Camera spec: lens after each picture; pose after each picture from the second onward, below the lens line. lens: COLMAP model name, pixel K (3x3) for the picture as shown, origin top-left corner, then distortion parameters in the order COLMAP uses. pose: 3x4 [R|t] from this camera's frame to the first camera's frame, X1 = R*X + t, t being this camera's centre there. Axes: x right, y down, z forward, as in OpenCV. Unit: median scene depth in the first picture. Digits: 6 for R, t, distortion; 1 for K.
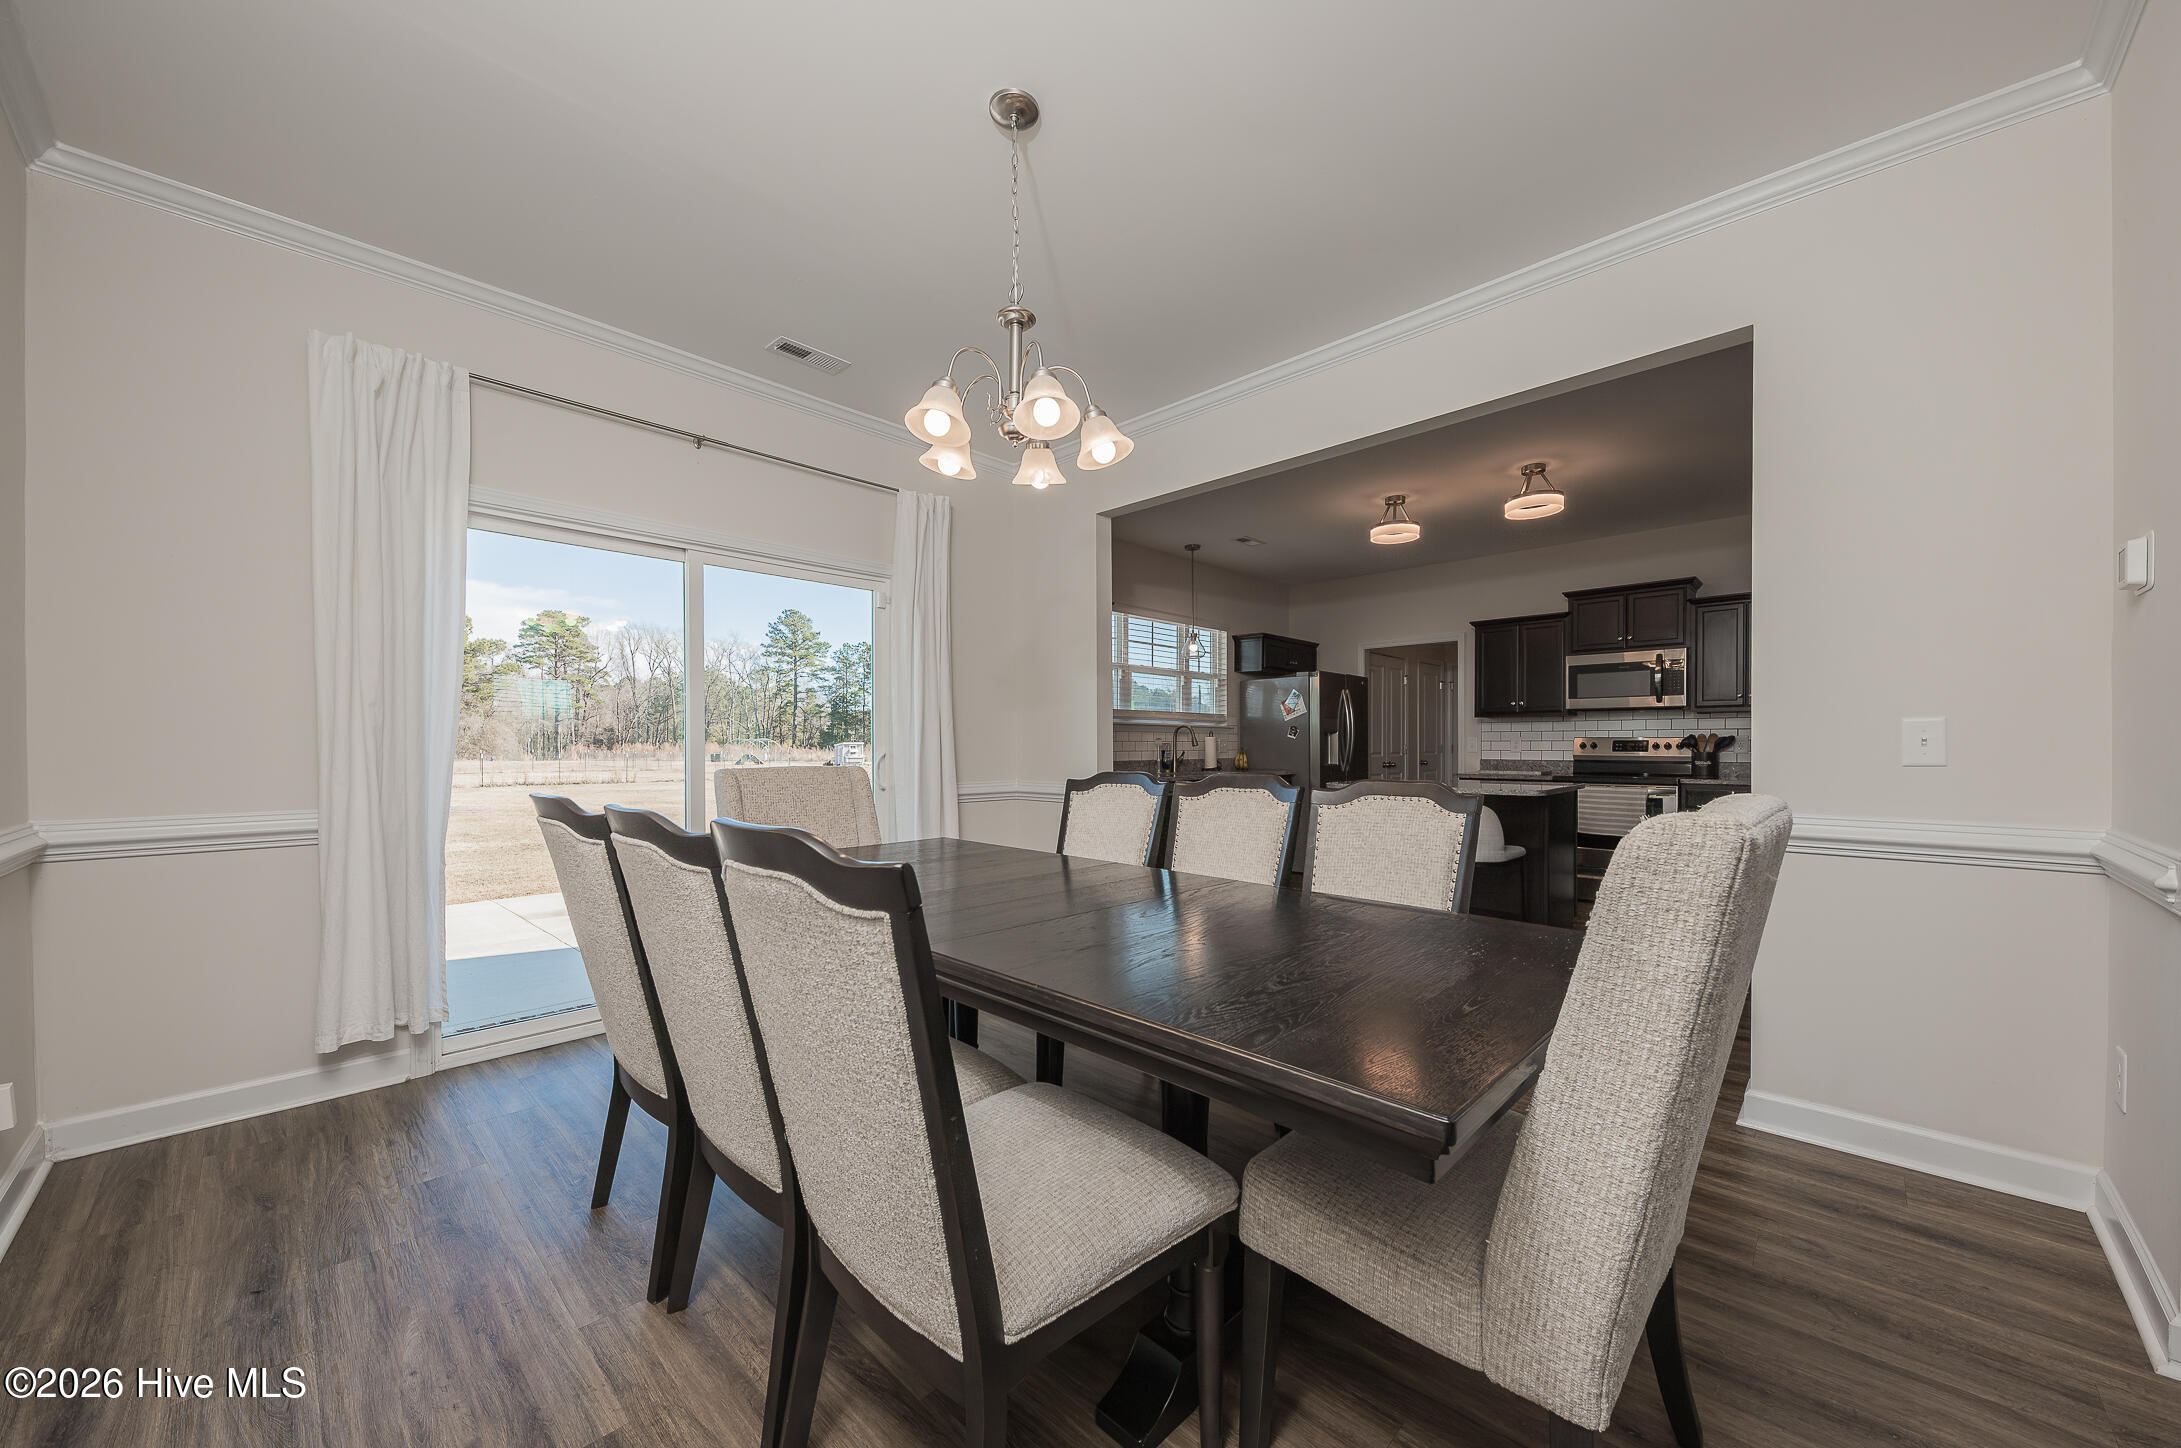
lens RADIAL K [[755.0, 0, 1100.3], [0, 755.0, 734.4], [0, 0, 1]] dist [0.007702, -0.000143]
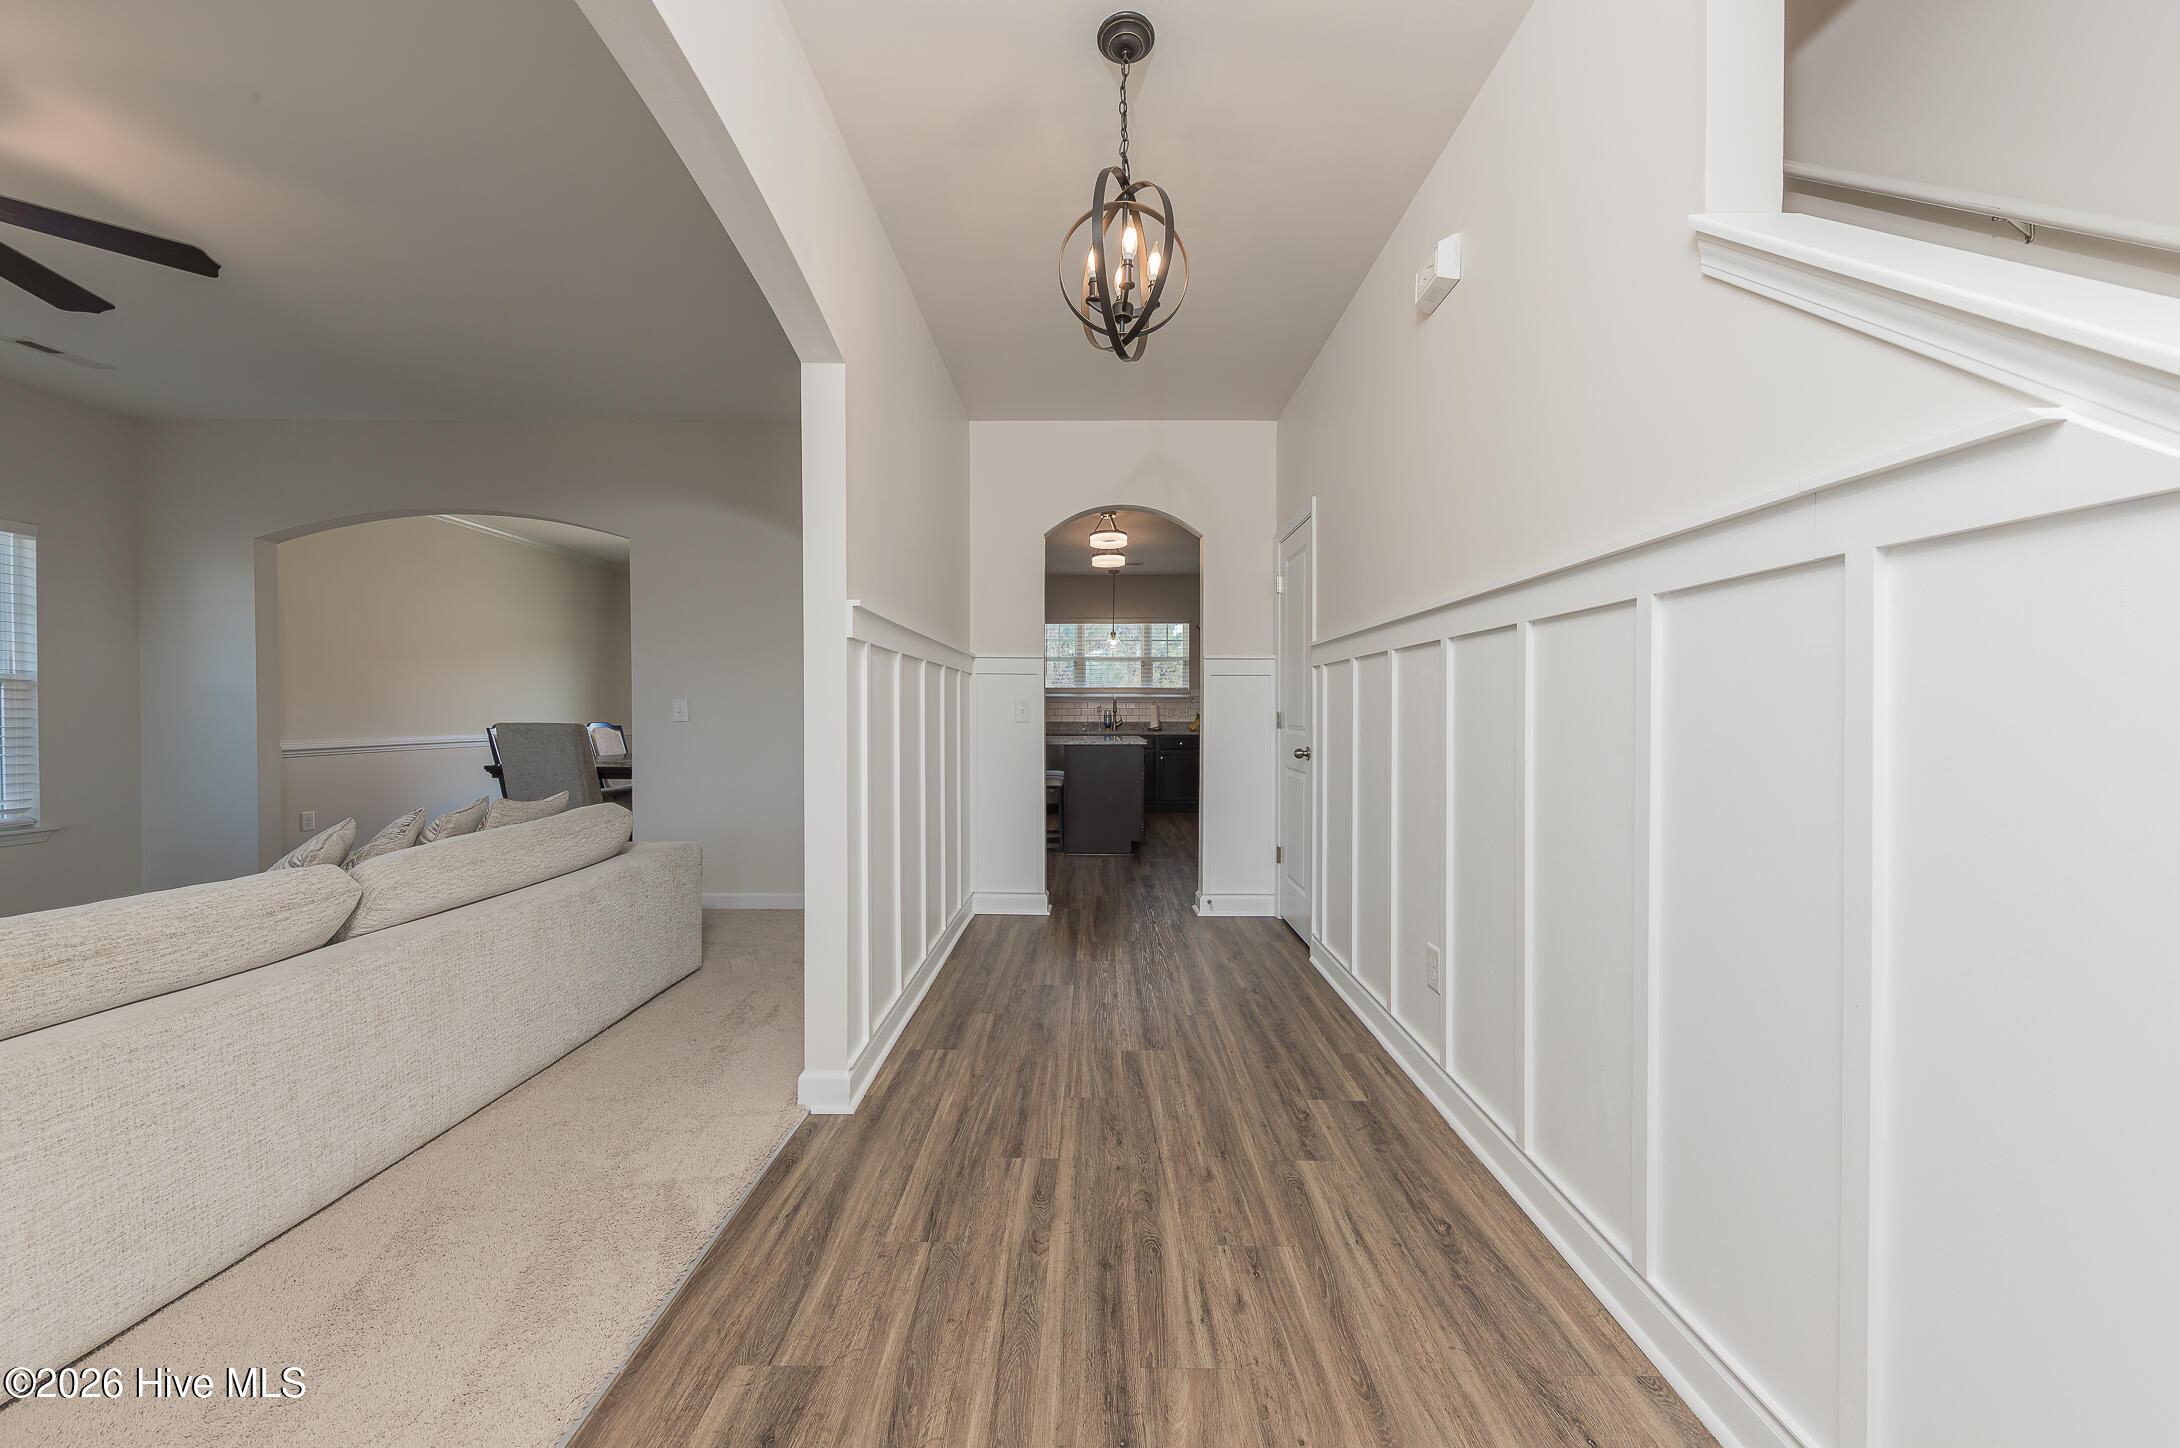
lens RADIAL K [[757.1, 0, 1095.3], [0, 757.1, 723.5], [0, 0, 1]] dist [0.010464, -0.005025]
pose [[0.692545, 0.012373, -0.721269, 1.083369], [0.007089, 0.999688, 0.023956, 0.000779], [0.721340, -0.021704, 0.692241, 0.030162]]
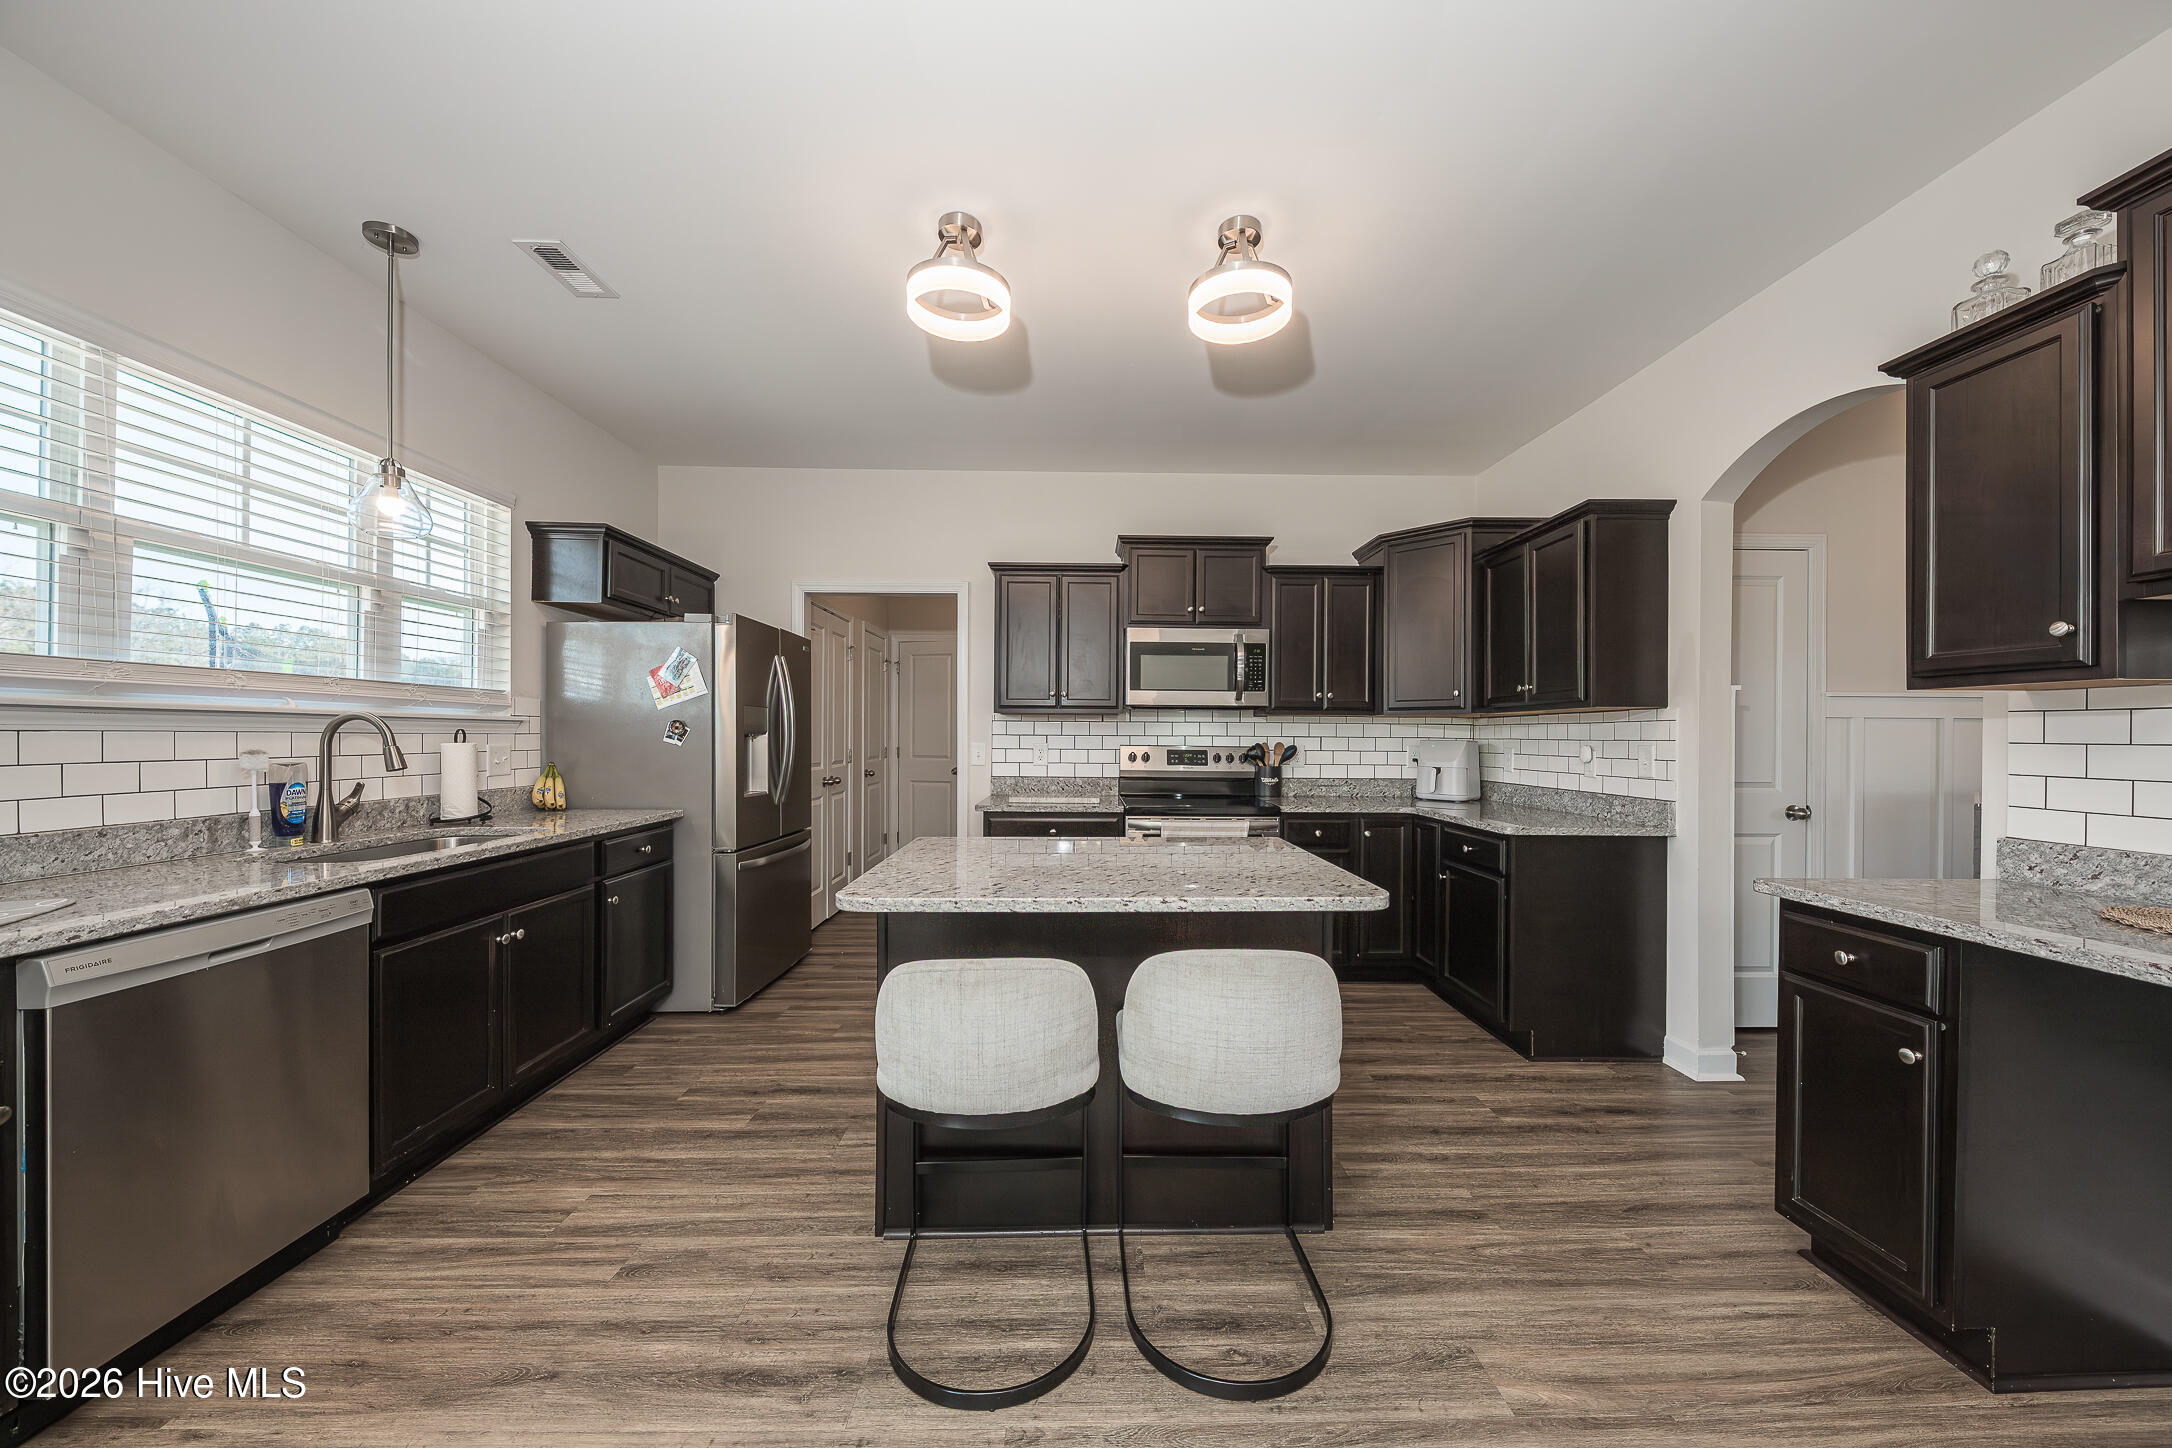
lens RADIAL K [[751.9, 0, 1095.7], [0, 751.9, 734.4], [0, 0, 1]] dist [0.007702, -0.000143]
pose [[0.686044, 0.004120, 0.727548, 0.093318], [-0.014417, 0.999865, 0.007932, -0.010777], [-0.727417, -0.015931, 0.686011, 0.512226]]
